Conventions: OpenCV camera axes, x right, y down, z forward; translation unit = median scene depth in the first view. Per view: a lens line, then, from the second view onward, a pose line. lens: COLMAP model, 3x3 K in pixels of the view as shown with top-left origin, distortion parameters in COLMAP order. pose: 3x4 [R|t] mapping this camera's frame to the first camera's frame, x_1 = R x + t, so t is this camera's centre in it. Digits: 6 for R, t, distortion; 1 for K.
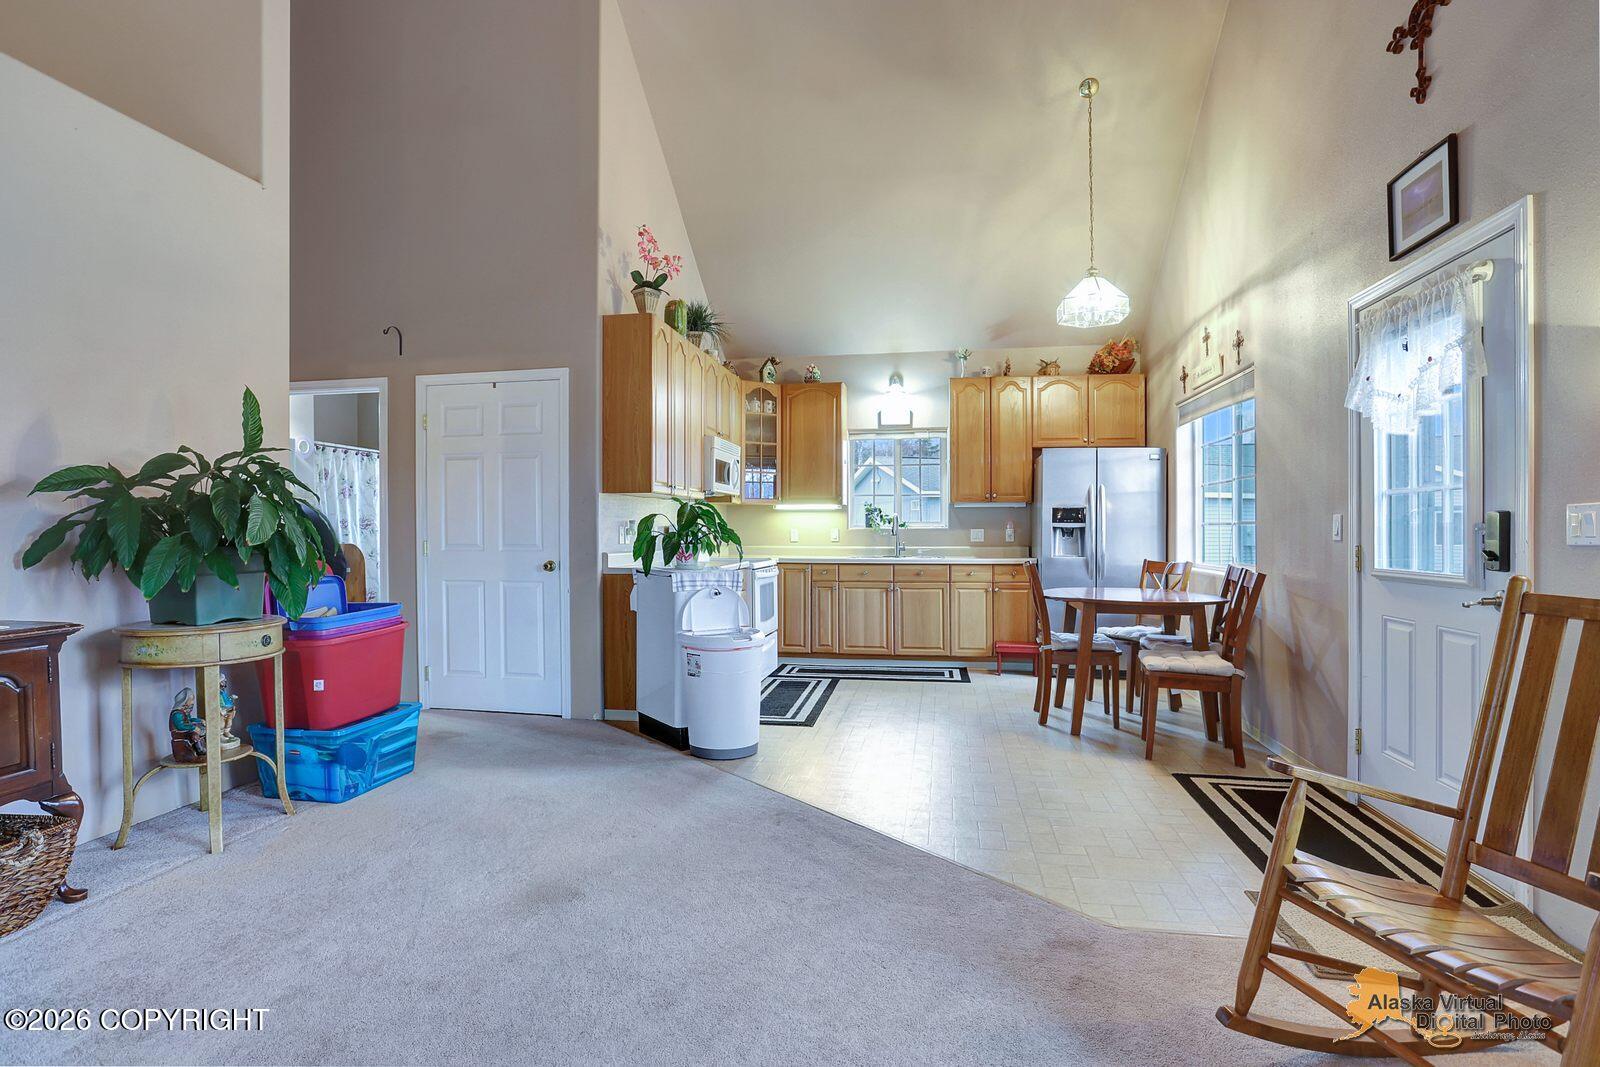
lens RADIAL K [[830.7, 0, 766.1], [0, 830.7, 496.8], [0, 0, 1]] dist [-0.016718, 0.009503]
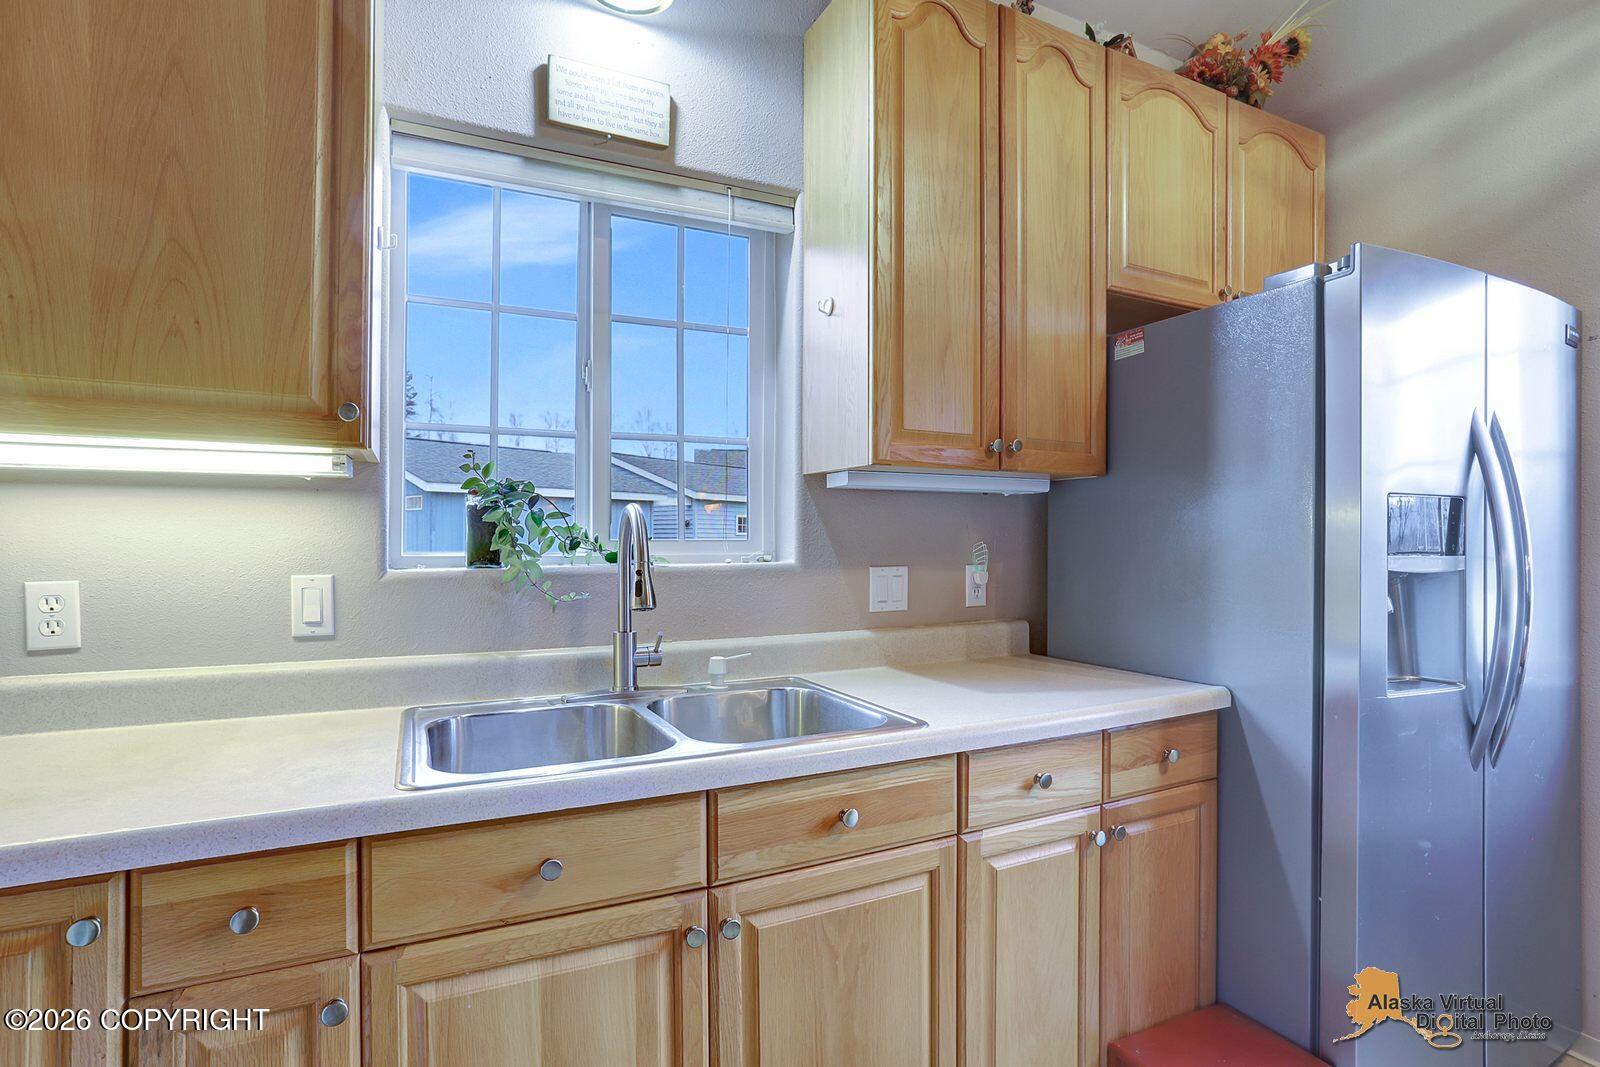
lens RADIAL K [[790.8, 0, 793.4], [0, 790.8, 540.8], [0, 0, 1]] dist [-0.040055, 0.021747]
pose [[0.791130, -0.002683, 0.611643, 0.071018], [-0.026200, 0.998924, 0.038271, 0.023373], [-0.611087, -0.046302, 0.790208, 0.932661]]
